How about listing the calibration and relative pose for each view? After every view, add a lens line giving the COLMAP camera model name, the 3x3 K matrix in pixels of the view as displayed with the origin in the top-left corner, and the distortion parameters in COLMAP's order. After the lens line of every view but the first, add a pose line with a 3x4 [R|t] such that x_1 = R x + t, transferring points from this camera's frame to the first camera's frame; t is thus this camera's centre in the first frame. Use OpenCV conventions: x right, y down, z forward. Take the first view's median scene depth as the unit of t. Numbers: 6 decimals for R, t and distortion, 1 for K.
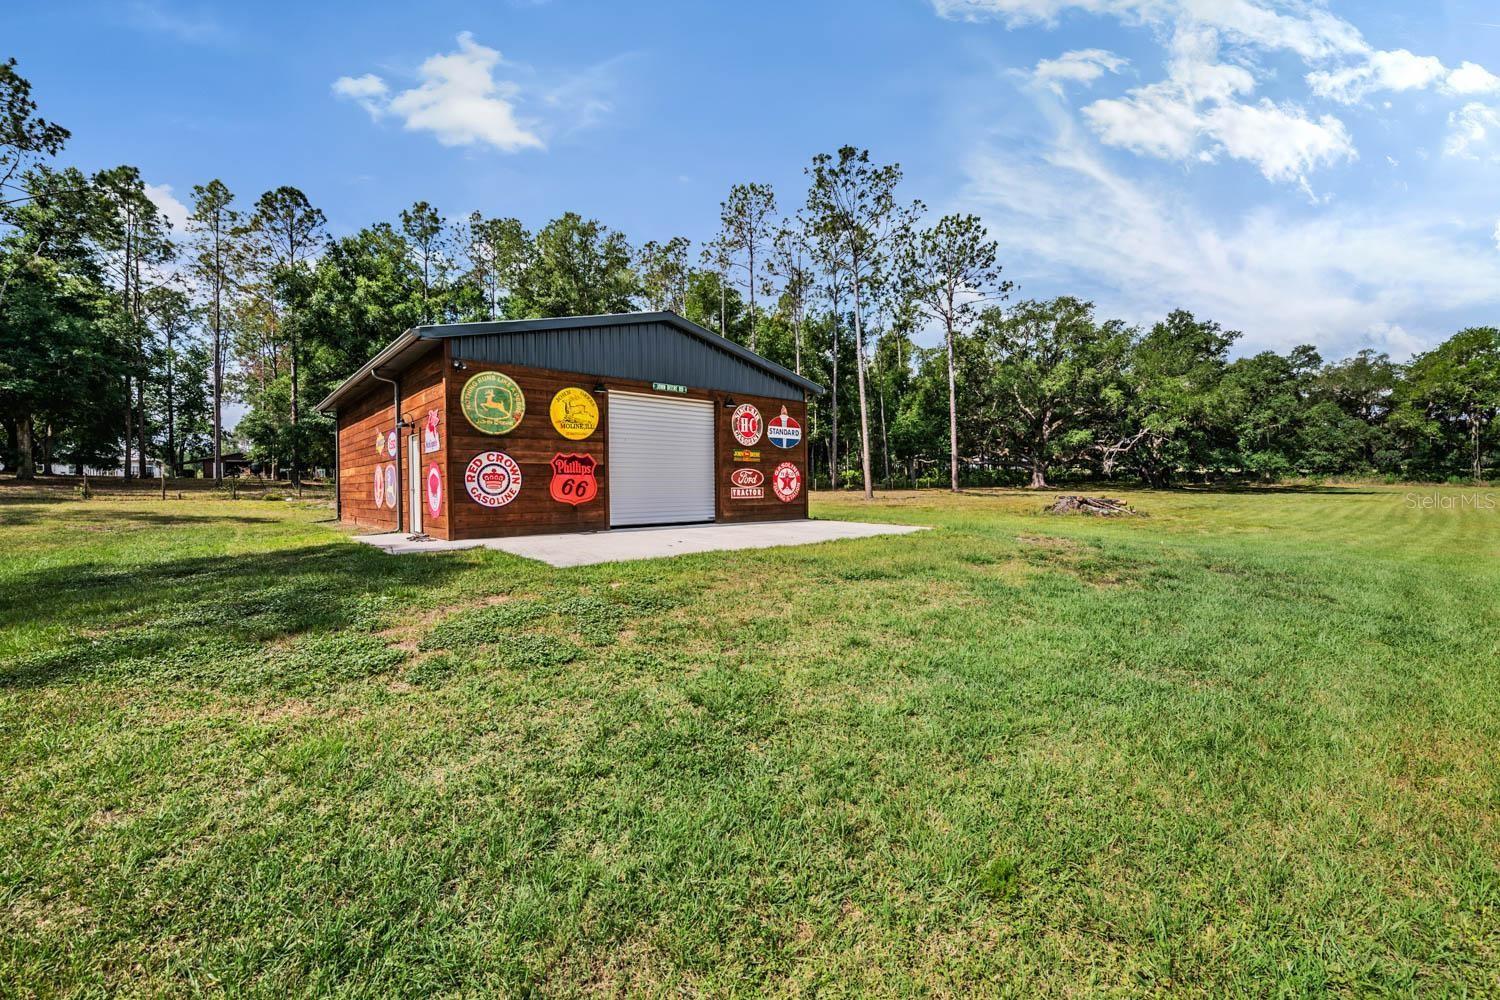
lens RADIAL K [[591.2, 0, 747.9], [0, 591.2, 492.8], [0, 0, 1]] dist [-0.003876, -0.006245]
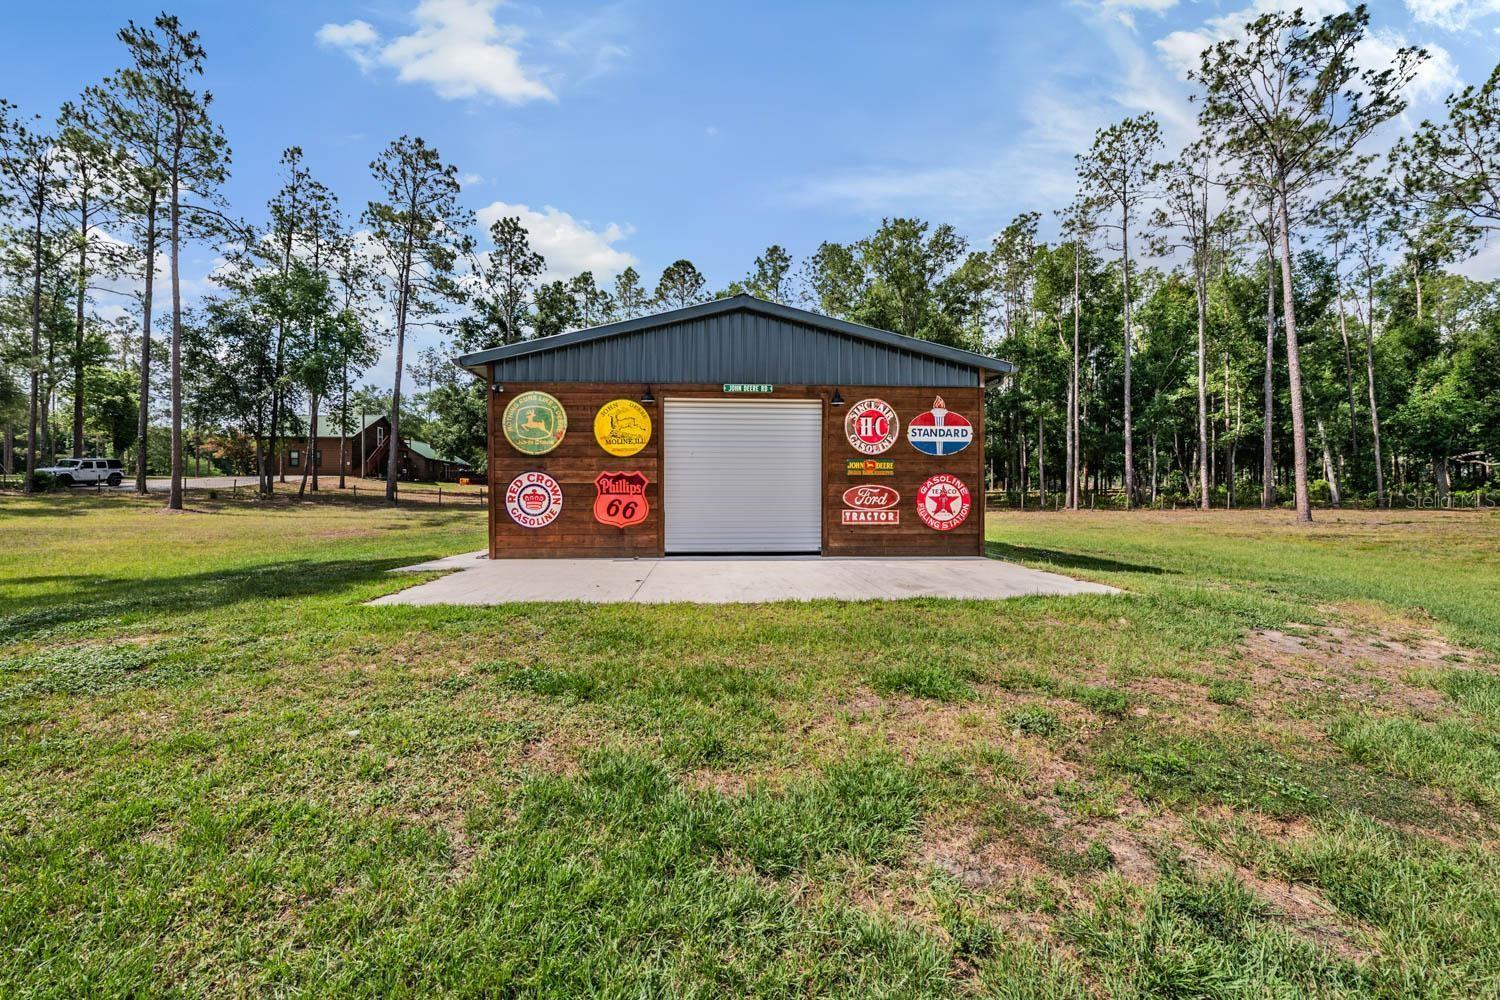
lens RADIAL K [[585.2, 0, 753.7], [0, 585.2, 500.5], [0, 0, 1]] dist [-0.013098, -0.000188]
pose [[0.795695, 0.009154, -0.605629, 0.326327], [-0.012875, 0.999915, -0.001802, -0.017724], [0.605561, 0.009232, 0.795745, 0.317027]]
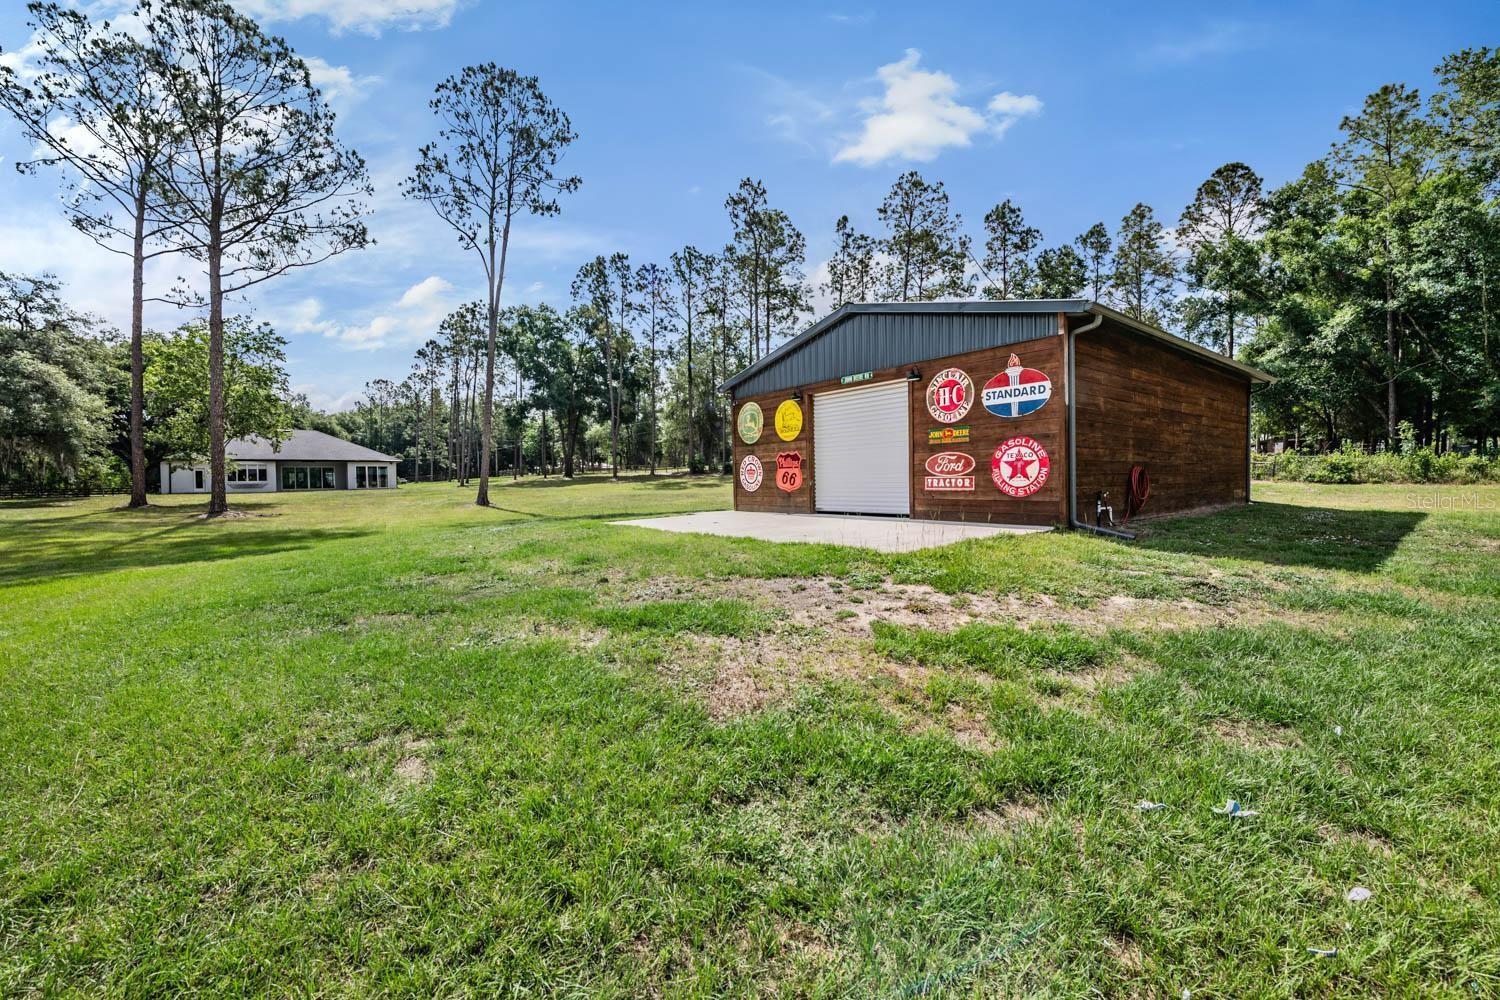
lens RADIAL K [[585.2, 0, 753.7], [0, 585.2, 500.5], [0, 0, 1]] dist [-0.013098, -0.000188]
pose [[-0.044796, 0.042126, -0.998108, 0.773785], [0.007128, 0.999099, 0.041848, -0.011338], [0.998971, -0.005240, -0.045055, 0.768573]]
